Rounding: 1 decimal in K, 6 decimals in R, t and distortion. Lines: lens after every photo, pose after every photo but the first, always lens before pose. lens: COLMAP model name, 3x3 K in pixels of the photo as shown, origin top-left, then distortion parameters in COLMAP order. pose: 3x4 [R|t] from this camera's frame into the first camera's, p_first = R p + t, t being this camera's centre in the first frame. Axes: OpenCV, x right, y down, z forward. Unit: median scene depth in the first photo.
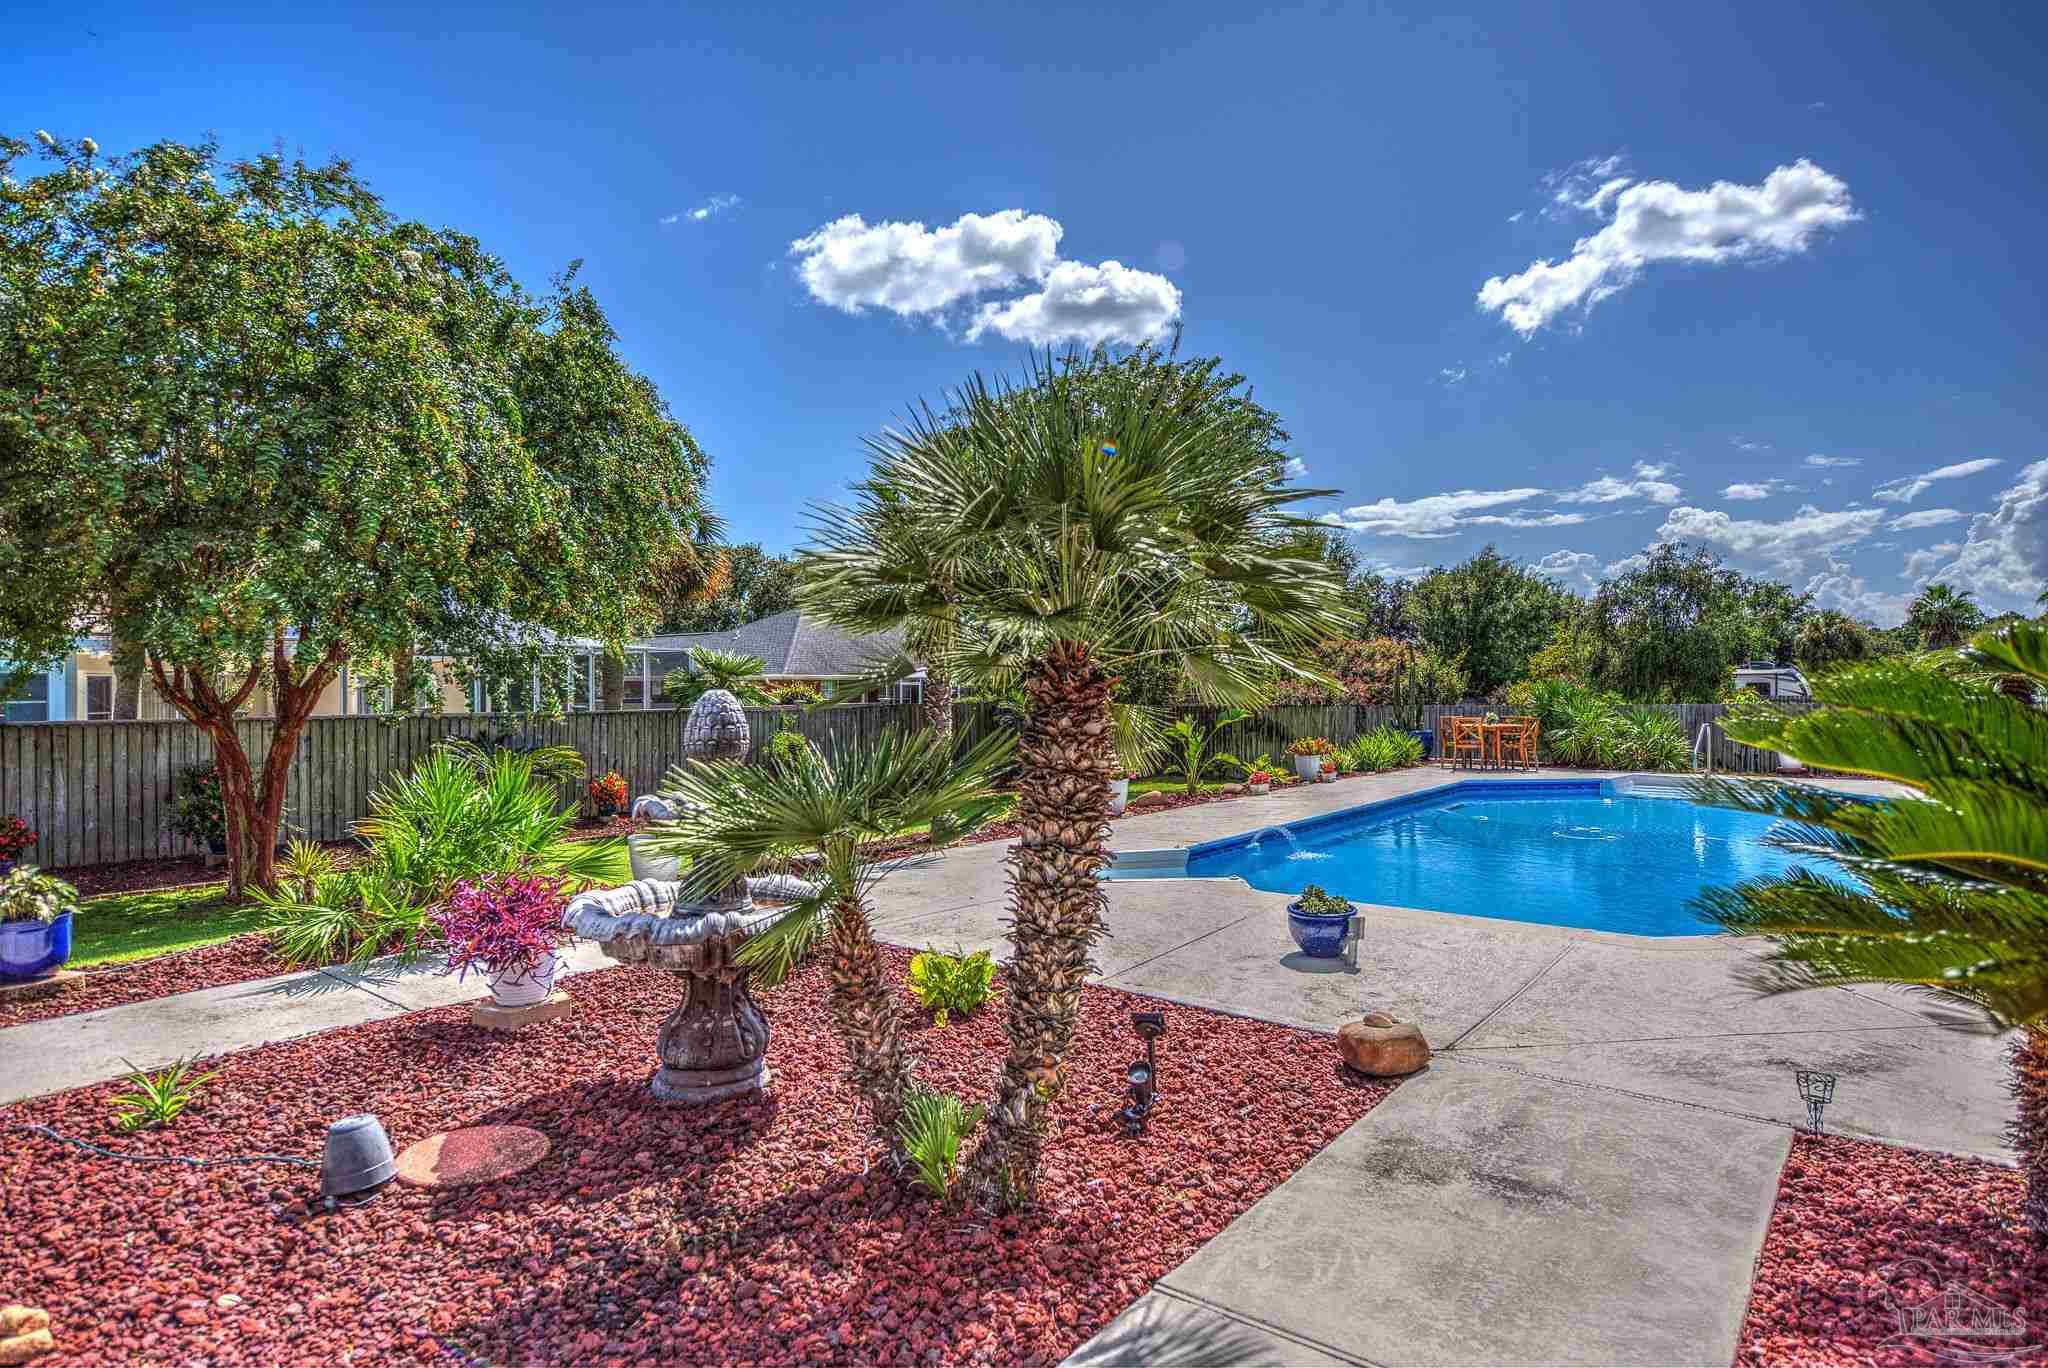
lens RADIAL K [[1106.0, 0, 1022.4], [0, 1106.0, 686.5], [0, 0, 1]] dist [0.000630, -0.003678]
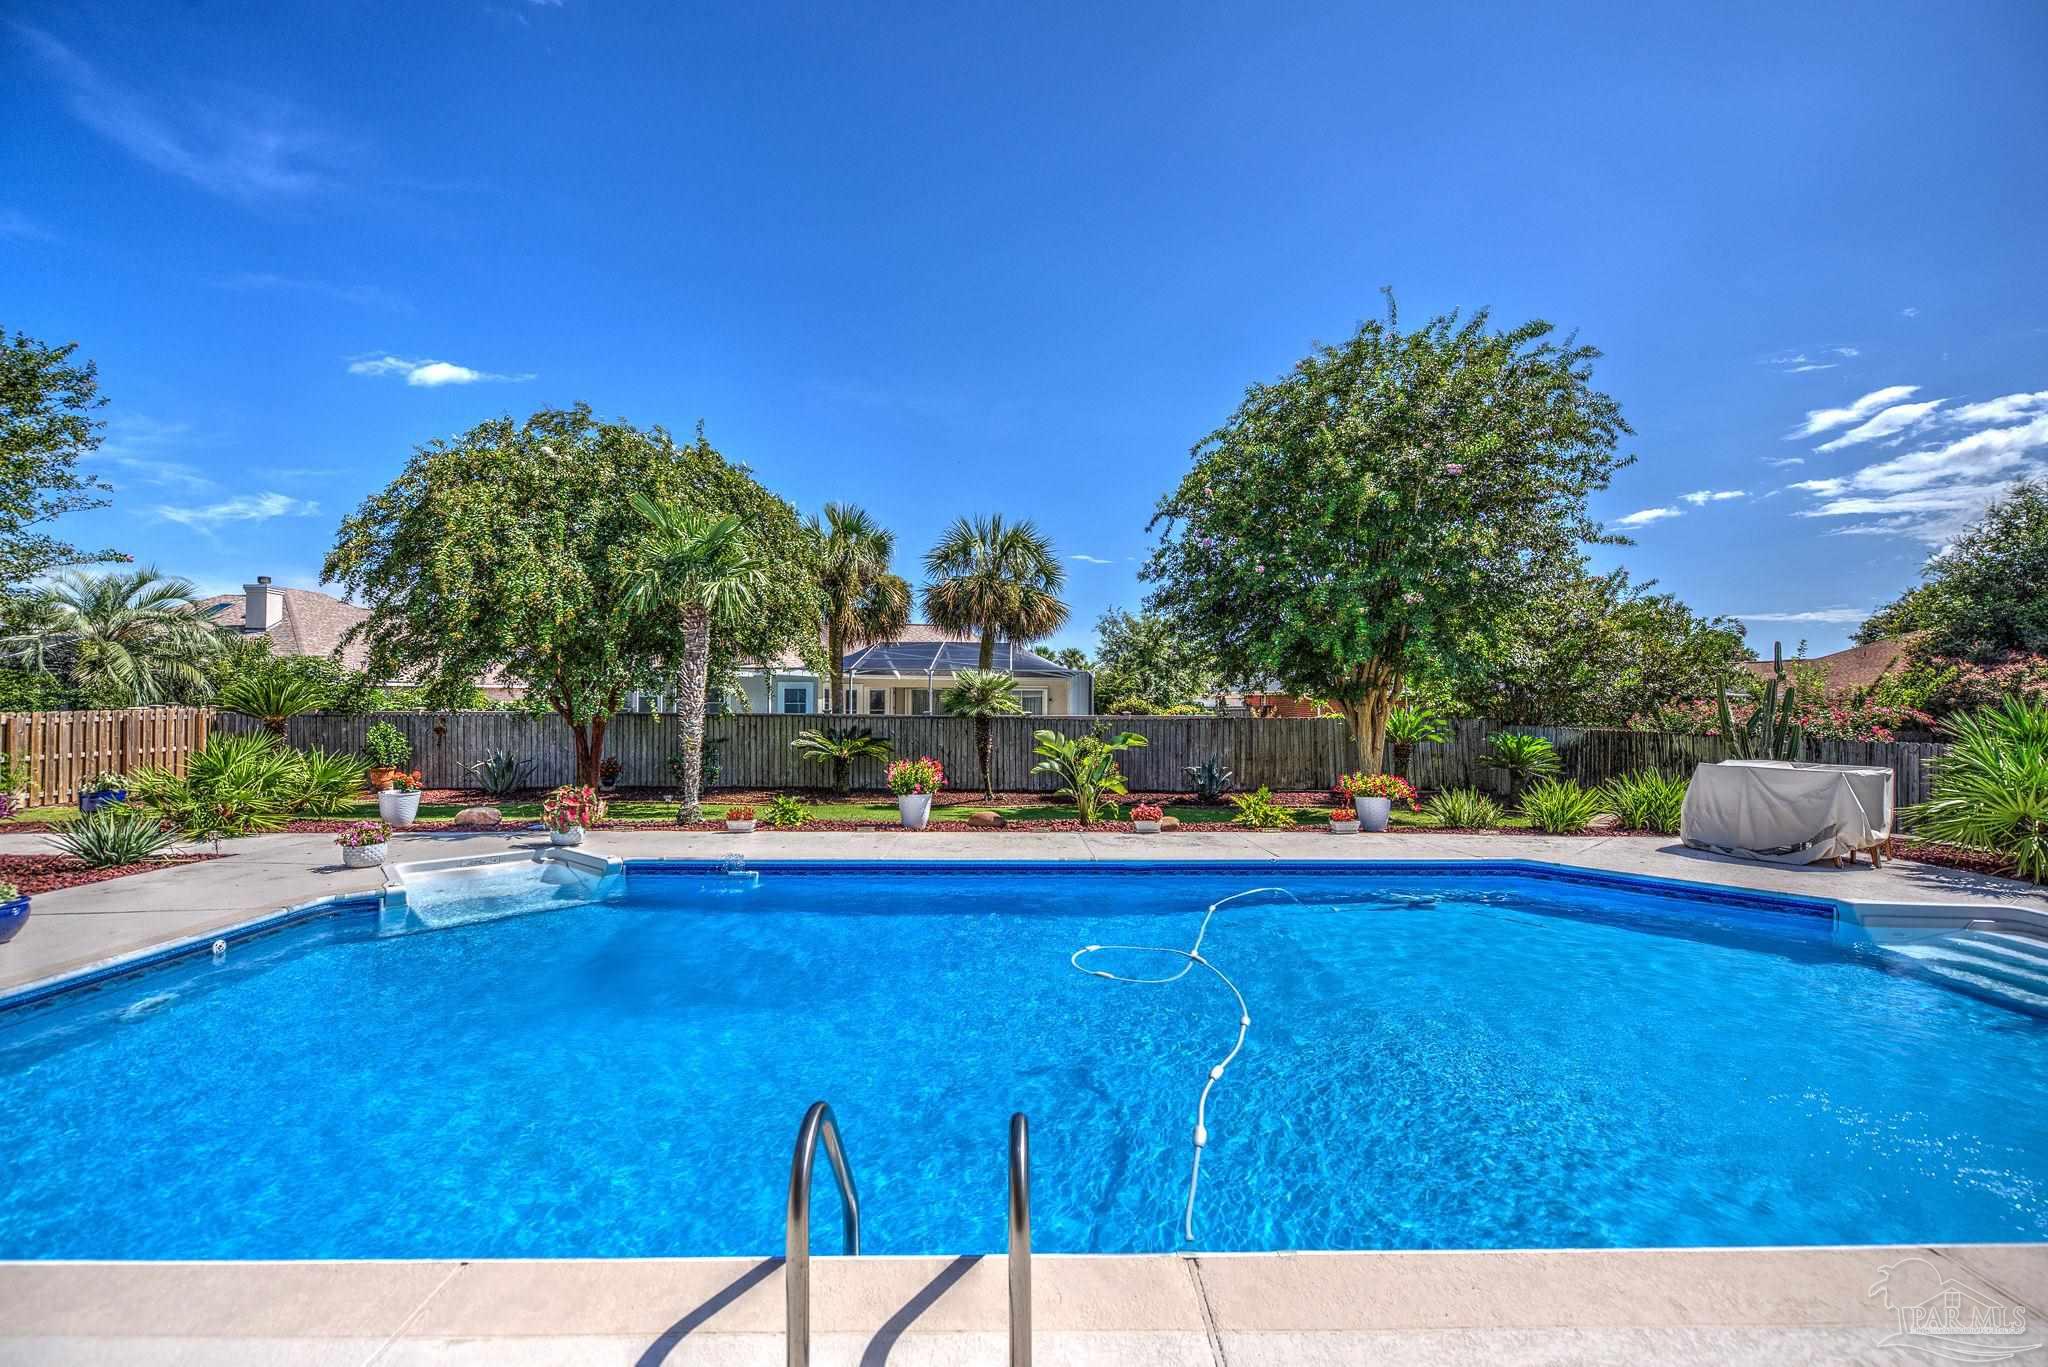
lens RADIAL K [[825.2, 0, 1027.1], [0, 825.2, 681.8], [0, 0, 1]] dist [0.001454, -0.000466]
pose [[0.635596, -0.005998, -0.771999, 0.383277], [-0.011669, 0.999781, -0.017374, -0.002947], [0.771934, 0.020051, 0.635387, 0.314392]]
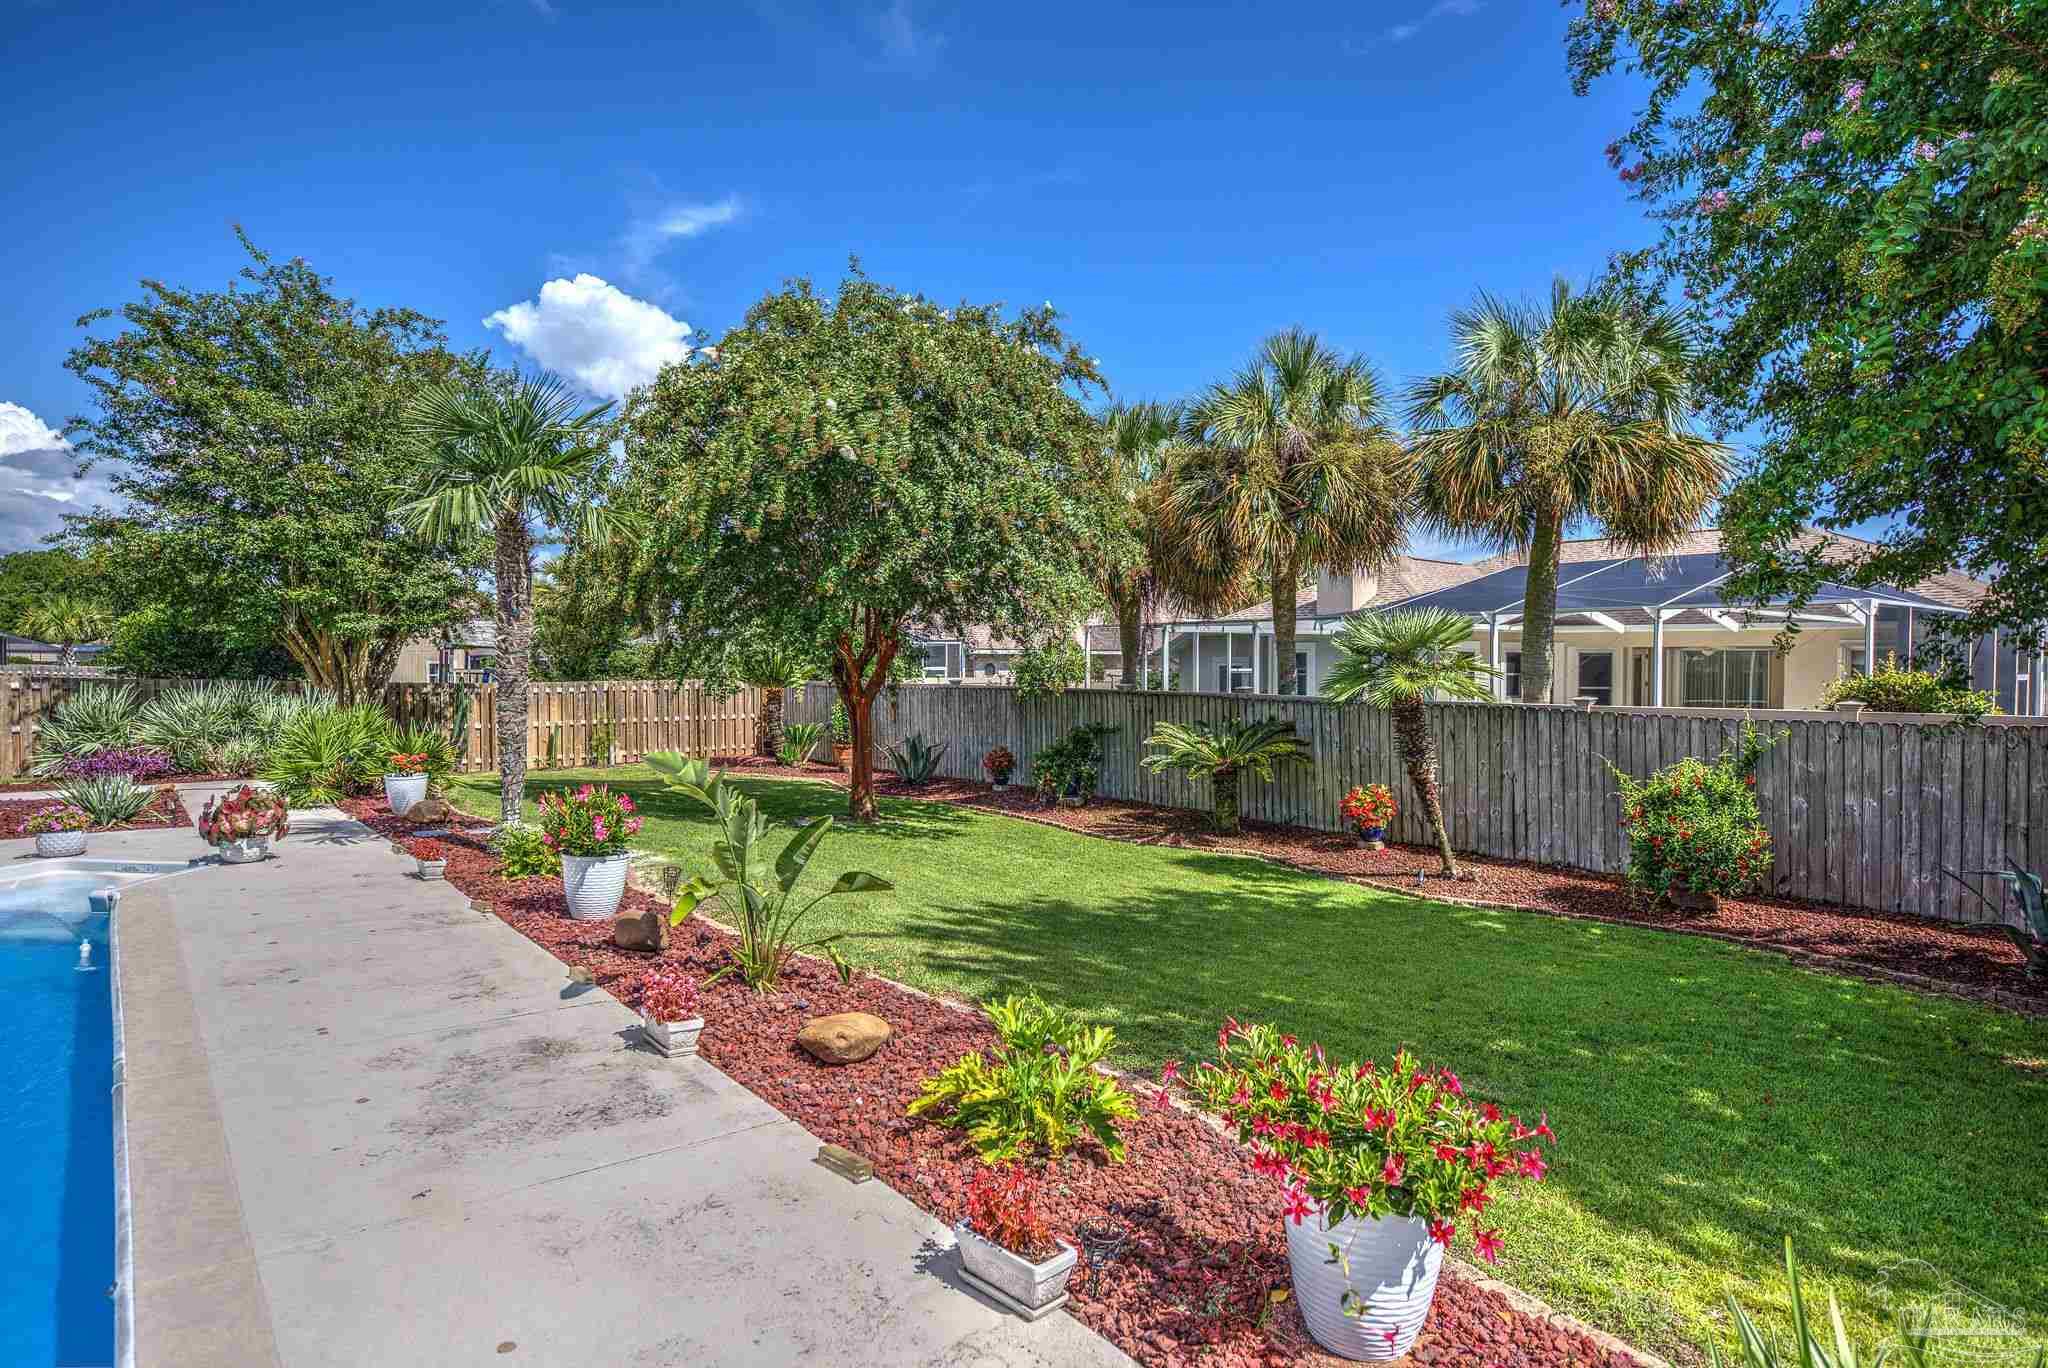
lens RADIAL K [[1106.0, 0, 1037.9], [0, 1106.0, 691.9], [0, 0, 1]] dist [0.000630, -0.003678]
pose [[-0.201049, 0.031057, -0.979089, 0.290407], [-0.003646, 0.999467, 0.032453, -0.004844], [0.979574, 0.010094, -0.200829, 0.689654]]
